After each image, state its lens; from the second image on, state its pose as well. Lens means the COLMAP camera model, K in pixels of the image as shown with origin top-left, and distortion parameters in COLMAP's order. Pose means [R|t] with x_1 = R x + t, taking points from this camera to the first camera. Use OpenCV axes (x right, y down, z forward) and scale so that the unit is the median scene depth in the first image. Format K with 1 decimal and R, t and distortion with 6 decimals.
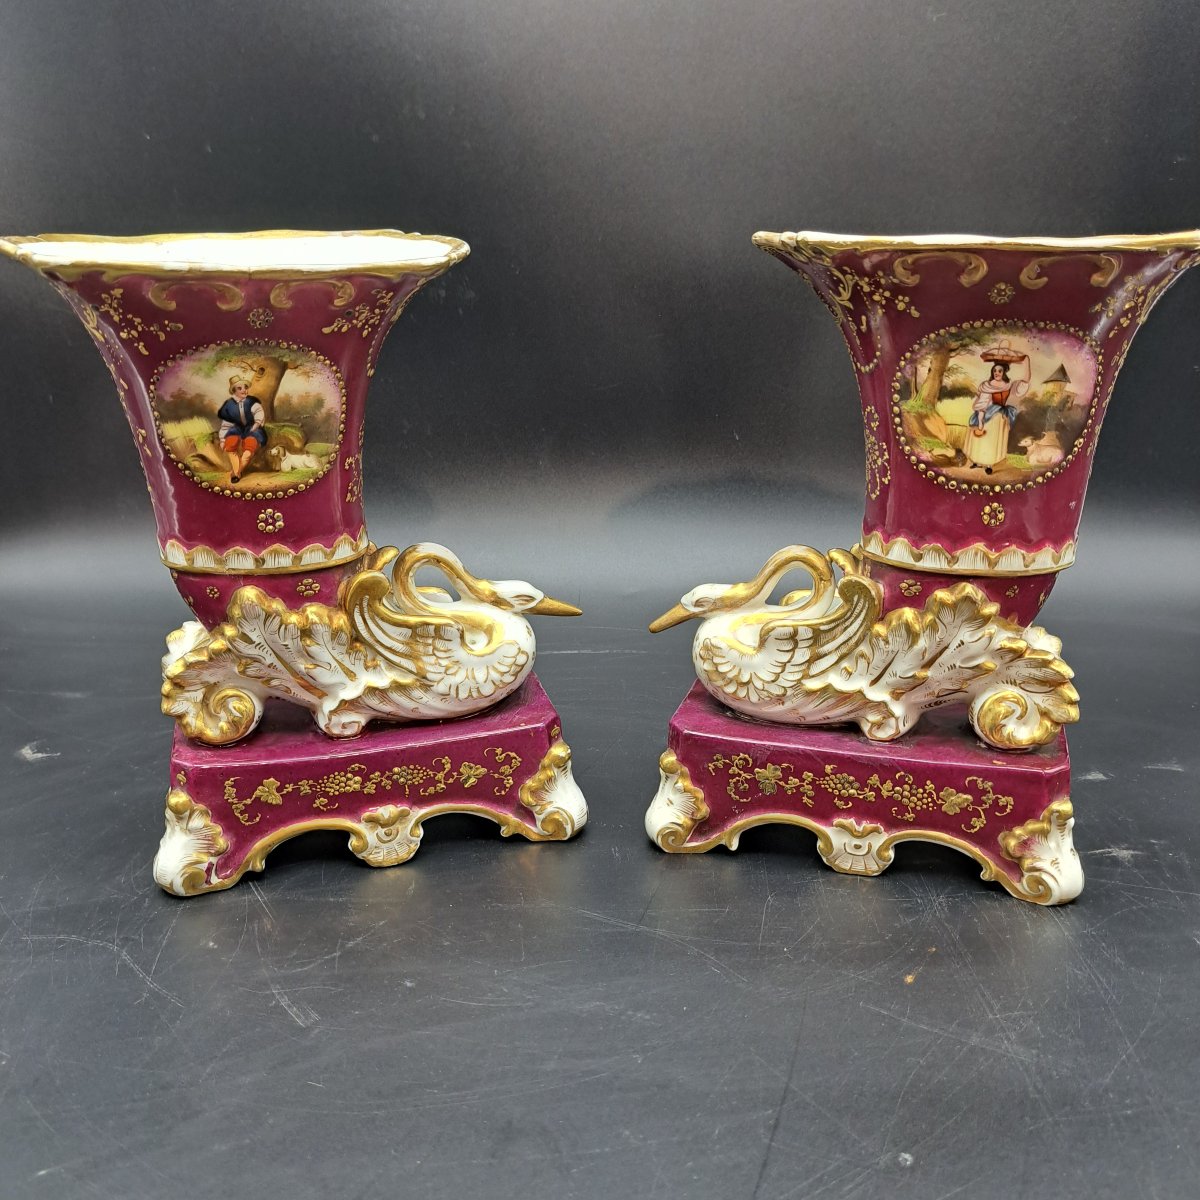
lens RADIAL K [[1536.0, 0, 601.4], [0, 1536.0, 567.7], [0, 0, 1]] dist [0.078917, -0.065486]
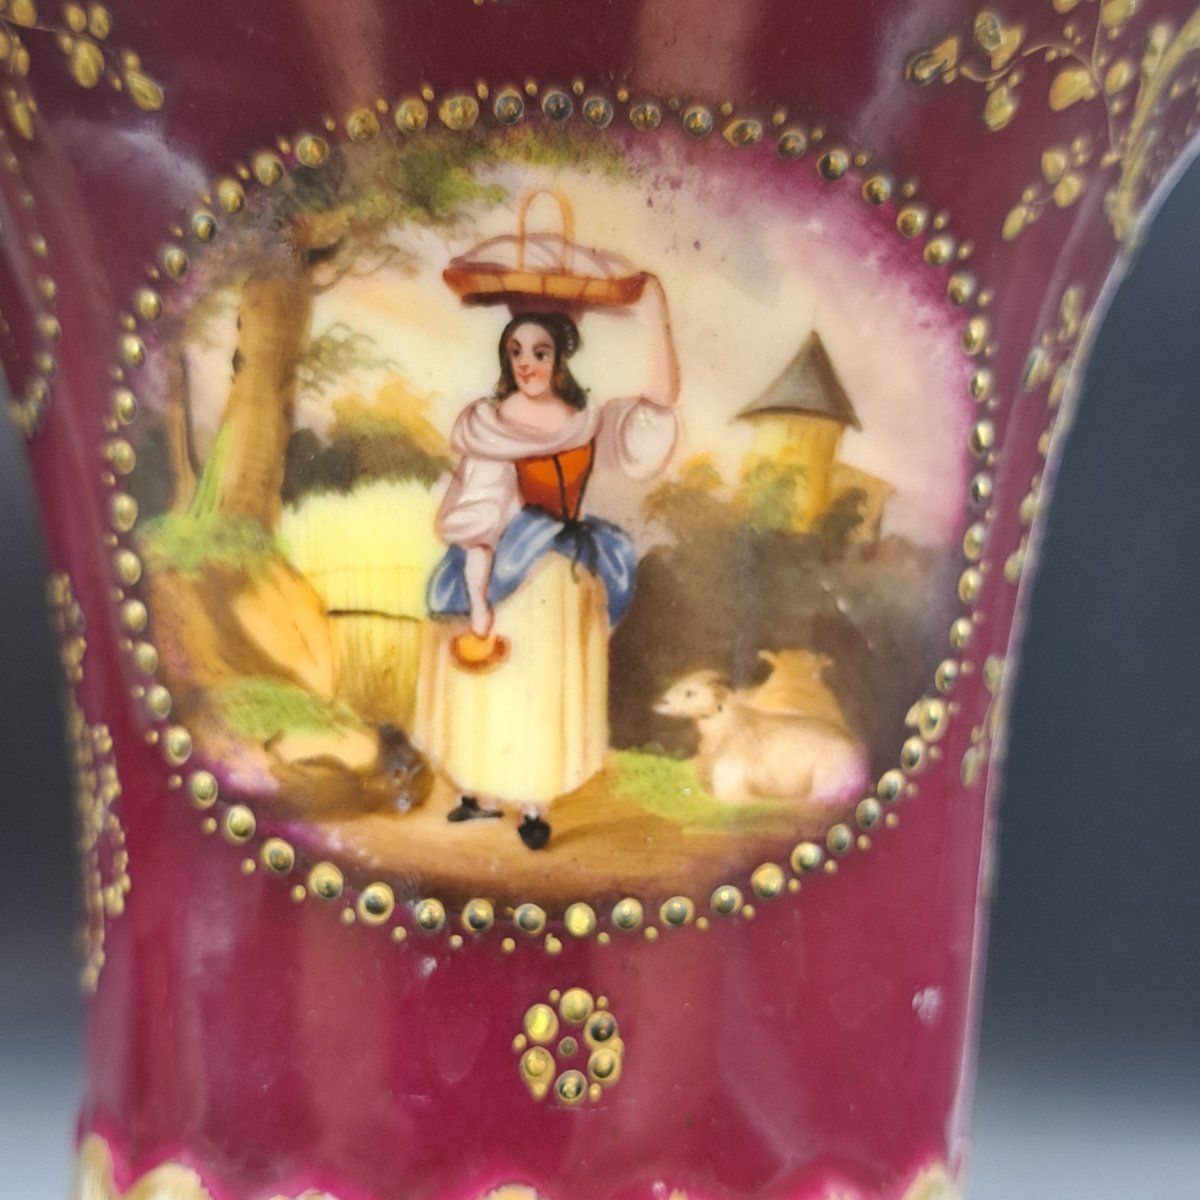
lens RADIAL K [[1536.0, 0, 601.4], [0, 1536.0, 567.7], [0, 0, 1]] dist [0.078917, -0.065486]
pose [[0.997002, 0.014274, 0.076042, 0.246337], [0.013623, 0.935094, -0.354139, -0.021172], [-0.076161, 0.354113, 0.932096, 0.793564]]
